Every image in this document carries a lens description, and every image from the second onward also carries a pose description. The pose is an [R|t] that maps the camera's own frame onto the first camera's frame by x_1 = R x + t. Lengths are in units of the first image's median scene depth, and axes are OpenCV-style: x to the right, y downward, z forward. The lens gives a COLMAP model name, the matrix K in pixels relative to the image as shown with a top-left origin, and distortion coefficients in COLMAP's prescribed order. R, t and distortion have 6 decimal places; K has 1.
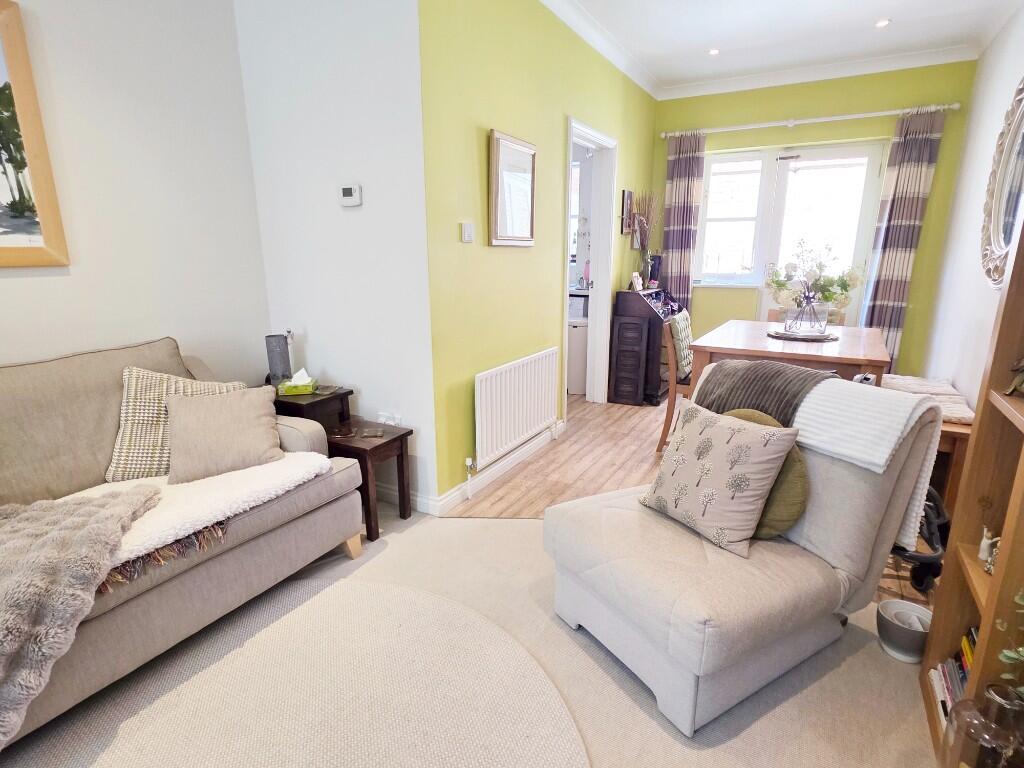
lens RADIAL K [[550.9, 0, 517.9], [0, 550.9, 386.2], [0, 0, 1]] dist [0.006866, -0.001566]
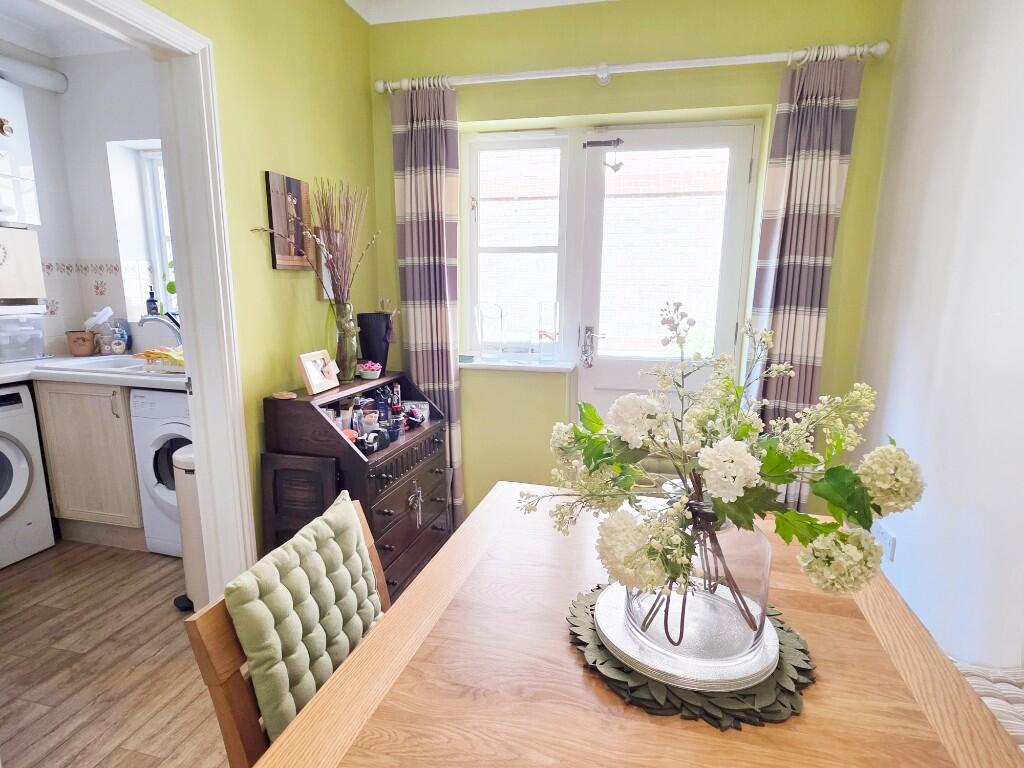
lens RADIAL K [[550.9, 0, 516.0], [0, 550.9, 390.6], [0, 0, 1]] dist [0.006866, -0.001566]
pose [[0.960638, -0.038109, 0.275178, 0.269565], [0.054230, 0.997214, -0.051211, -0.154871], [-0.272460, 0.064118, 0.960028, 0.560727]]
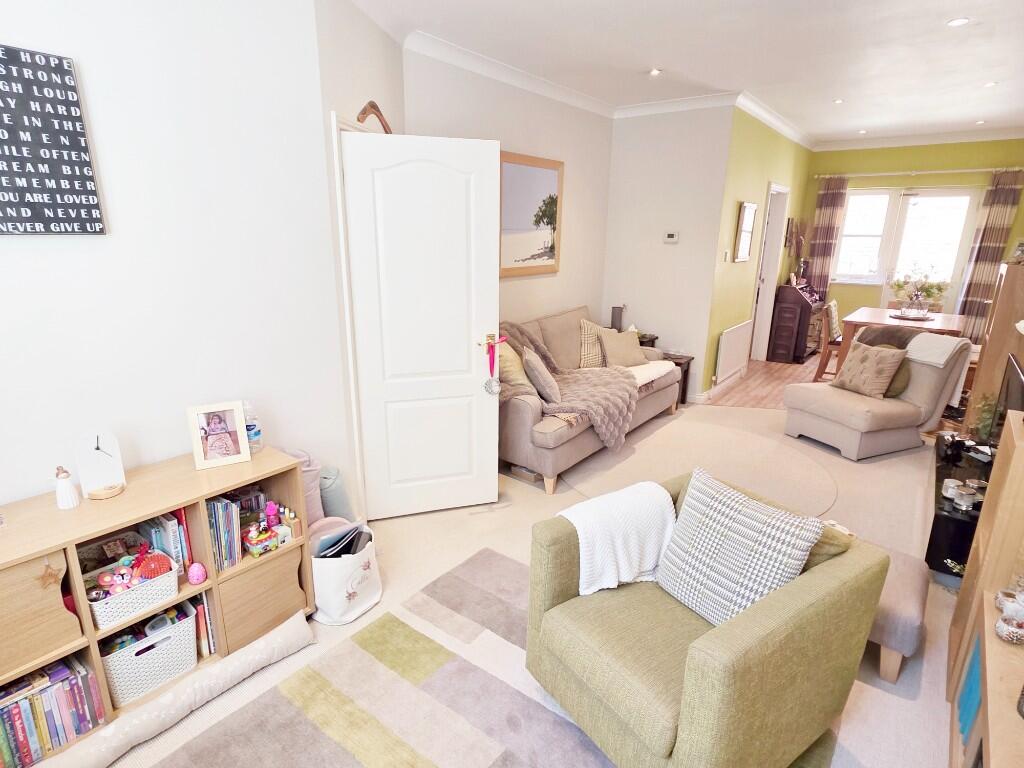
lens RADIAL K [[550.9, 0, 524.1], [0, 550.9, 389.8], [0, 0, 1]] dist [0.006866, -0.001566]
pose [[0.990727, 0.050802, -0.126015, -0.326615], [-0.046145, 0.998149, 0.039606, 0.087940], [0.127794, -0.033424, 0.991237, -0.626829]]
